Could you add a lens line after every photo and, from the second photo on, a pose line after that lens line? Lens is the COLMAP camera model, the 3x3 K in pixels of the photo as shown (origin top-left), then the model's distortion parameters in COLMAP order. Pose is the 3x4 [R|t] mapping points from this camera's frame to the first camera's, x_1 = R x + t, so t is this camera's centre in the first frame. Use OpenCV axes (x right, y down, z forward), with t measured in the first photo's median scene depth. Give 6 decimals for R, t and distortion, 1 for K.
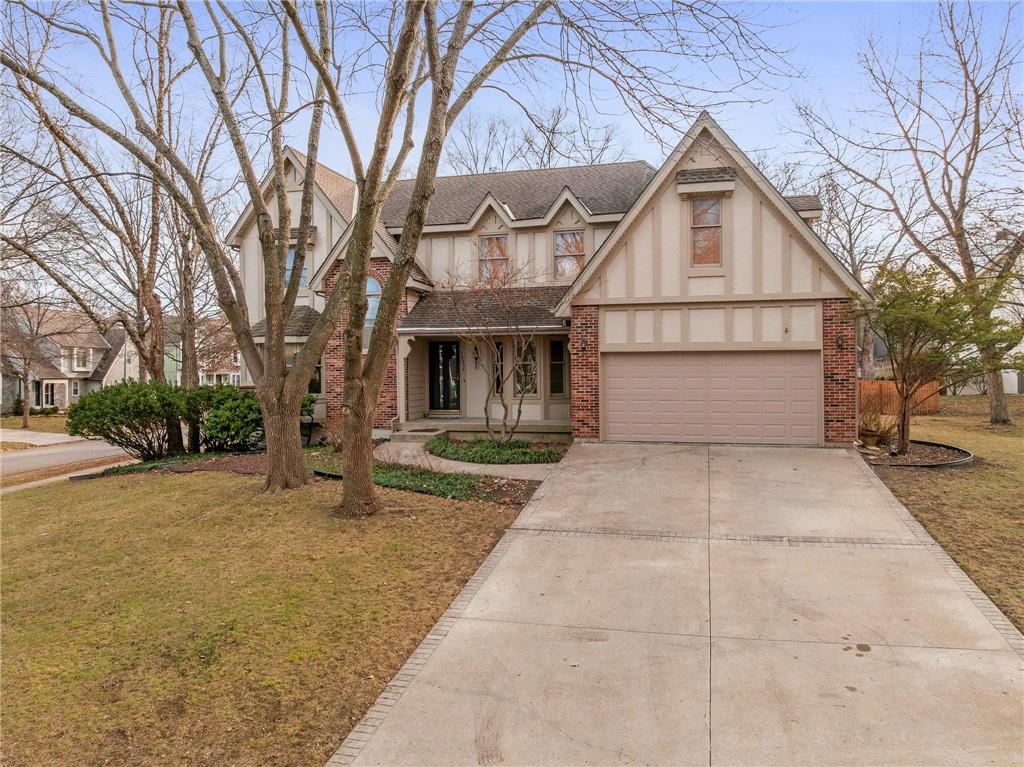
lens RADIAL K [[729.1, 0, 512.0], [0, 729.1, 383.5], [0, 0, 1]] dist [-0.041147, 0.001671]
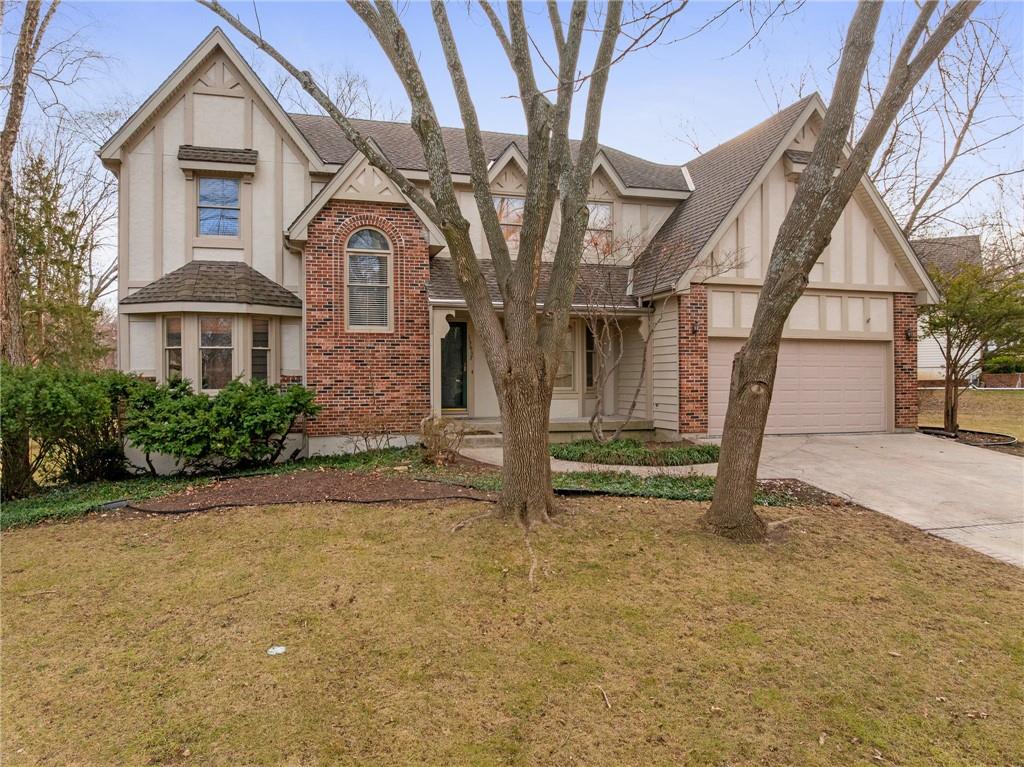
lens RADIAL K [[729.1, 0, 512.0], [0, 729.1, 383.5], [0, 0, 1]] dist [-0.041147, 0.001671]
pose [[0.855357, 0.002937, 0.518031, -0.582434], [0.005241, 0.999884, -0.014323, 0.027551], [-0.518013, 0.014966, 0.855242, 0.385709]]
